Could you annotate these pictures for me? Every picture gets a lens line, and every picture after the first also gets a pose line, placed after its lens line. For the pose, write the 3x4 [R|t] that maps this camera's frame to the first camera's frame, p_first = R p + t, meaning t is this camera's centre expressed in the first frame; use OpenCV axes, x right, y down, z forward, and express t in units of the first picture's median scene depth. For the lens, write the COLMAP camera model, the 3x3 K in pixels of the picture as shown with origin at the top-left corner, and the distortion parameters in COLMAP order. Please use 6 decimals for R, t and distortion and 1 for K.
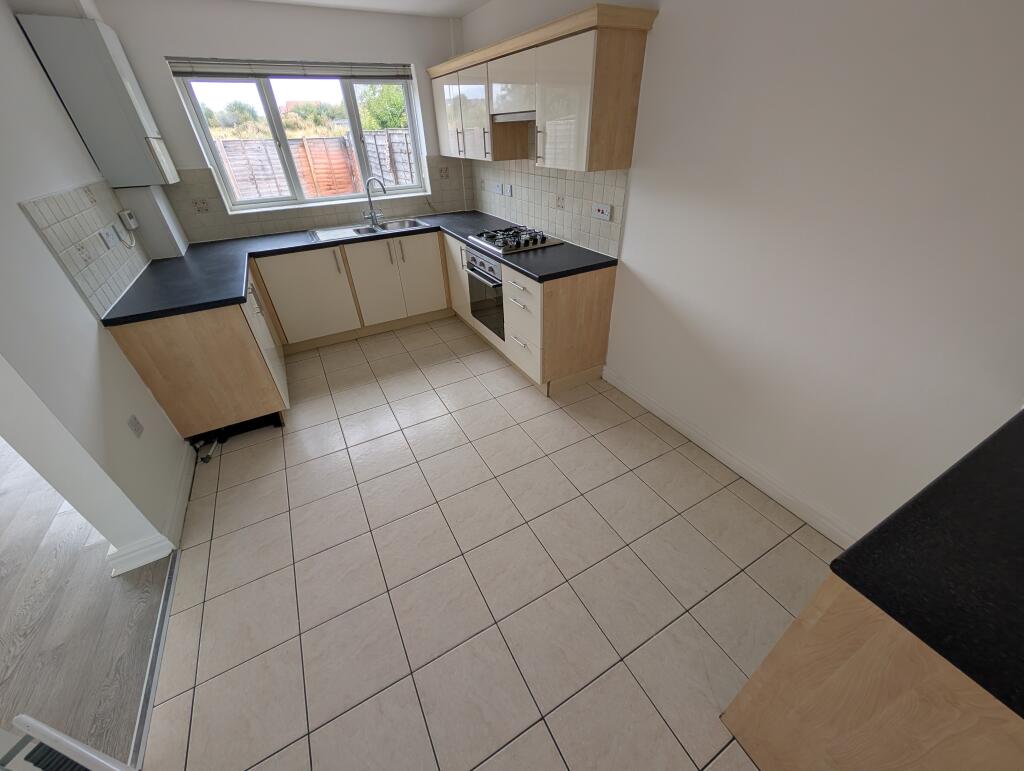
lens RADIAL K [[387.7, 0, 510.0], [0, 387.7, 386.4], [0, 0, 1]] dist [0.001603, 0.000372]
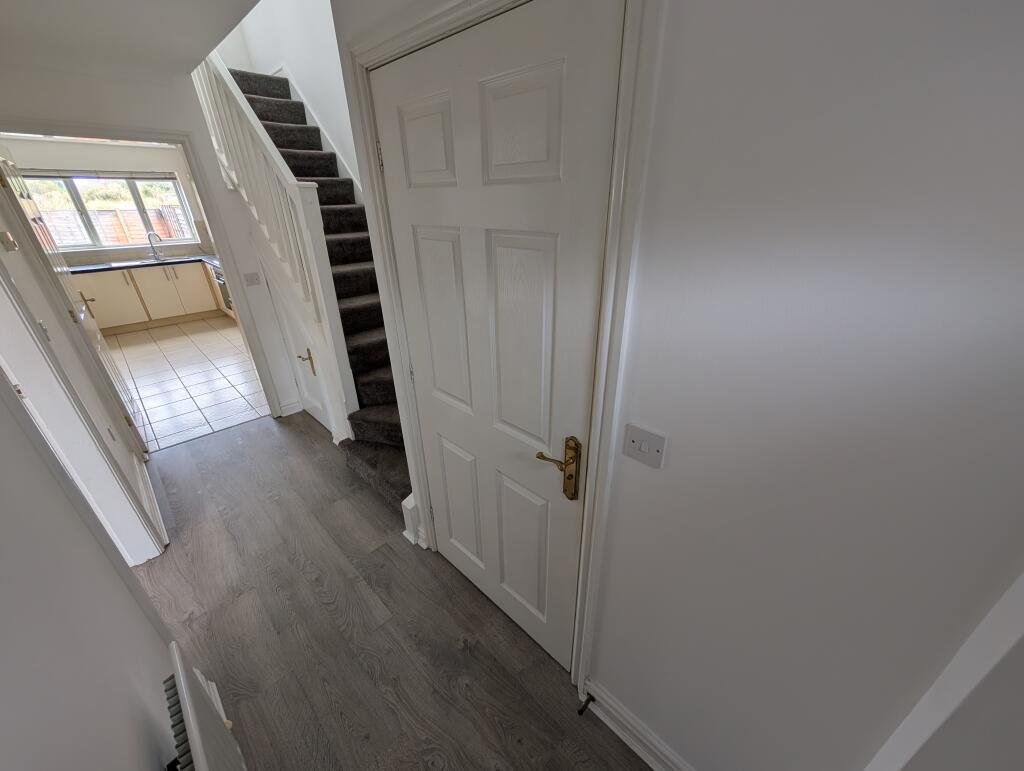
lens RADIAL K [[387.7, 0, 512.3], [0, 387.7, 386.1], [0, 0, 1]] dist [0.001603, 0.000372]
pose [[0.953754, -0.116865, 0.276942, 0.591394], [0.155881, 0.980054, -0.123270, 0.566926], [-0.257012, 0.160739, 0.952947, -0.900308]]
